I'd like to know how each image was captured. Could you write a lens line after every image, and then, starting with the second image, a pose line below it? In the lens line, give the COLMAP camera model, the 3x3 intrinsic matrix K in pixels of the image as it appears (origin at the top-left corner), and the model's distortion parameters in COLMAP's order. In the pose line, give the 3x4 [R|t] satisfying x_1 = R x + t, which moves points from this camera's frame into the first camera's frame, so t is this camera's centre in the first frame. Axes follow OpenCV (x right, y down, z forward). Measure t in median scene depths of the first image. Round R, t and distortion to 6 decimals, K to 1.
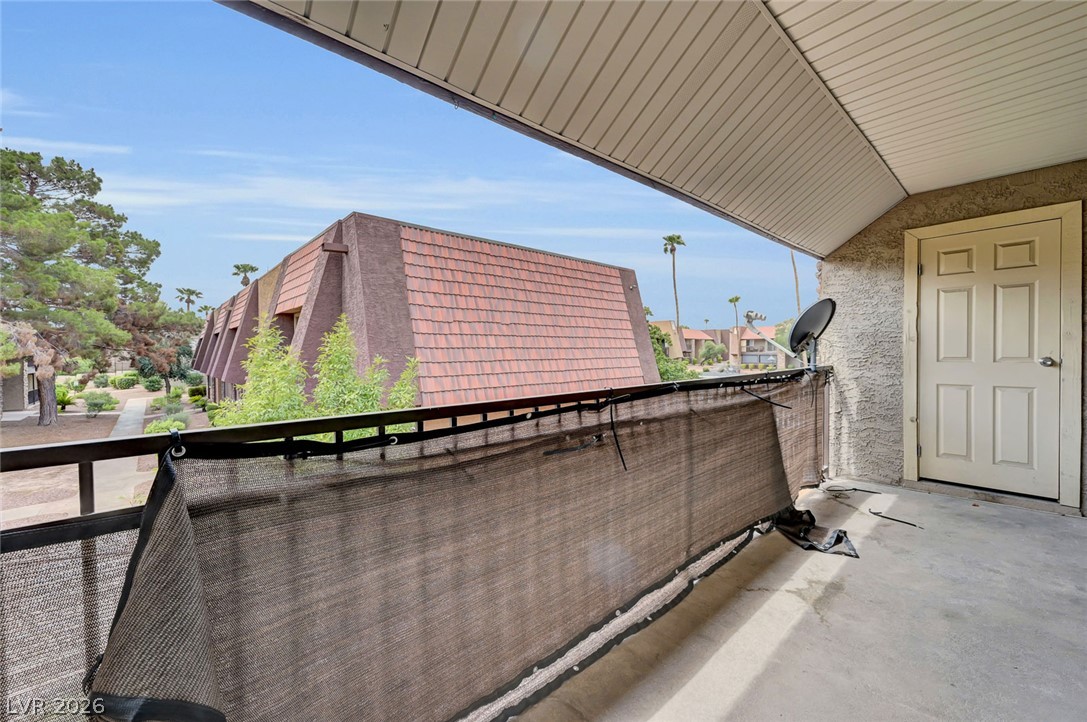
lens RADIAL K [[432.1, 0, 547.3], [0, 432.1, 360.9], [0, 0, 1]] dist [-0.002673, 0.000002]
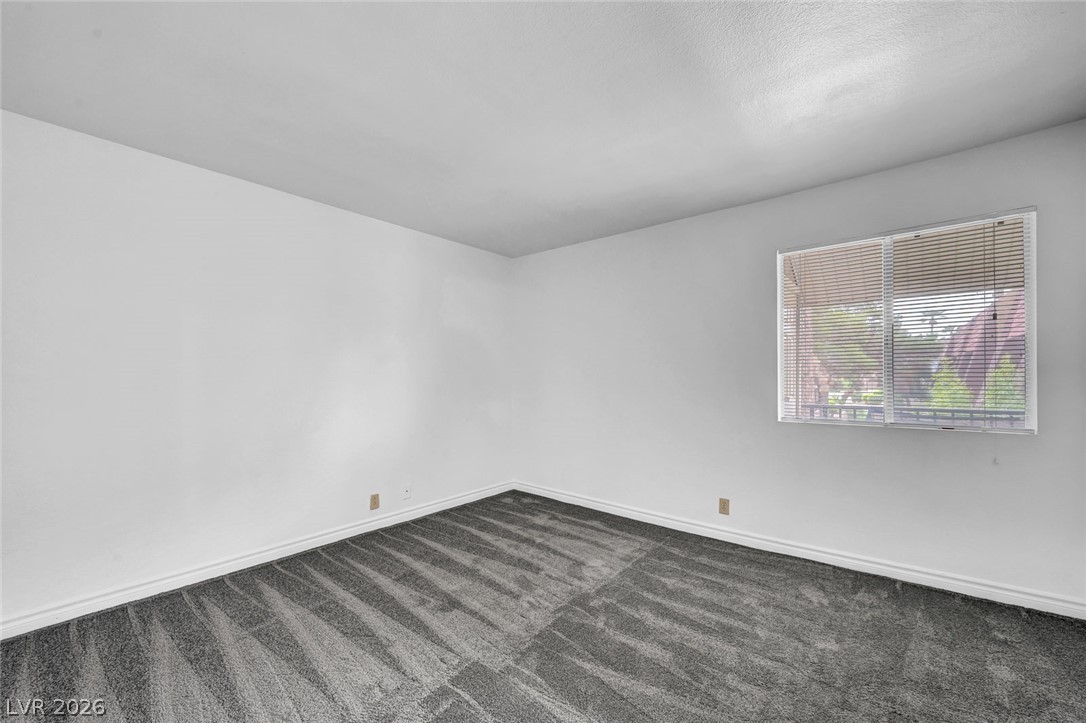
lens RADIAL K [[427.1, 0, 545.3], [0, 427.1, 366.1], [0, 0, 1]] dist [-0.001647, 0.000156]
pose [[0.137549, -0.018489, -0.990322, 0.105923], [-0.016343, 0.999647, -0.020933, -0.003477], [0.990360, 0.019064, 0.137199, -0.102892]]
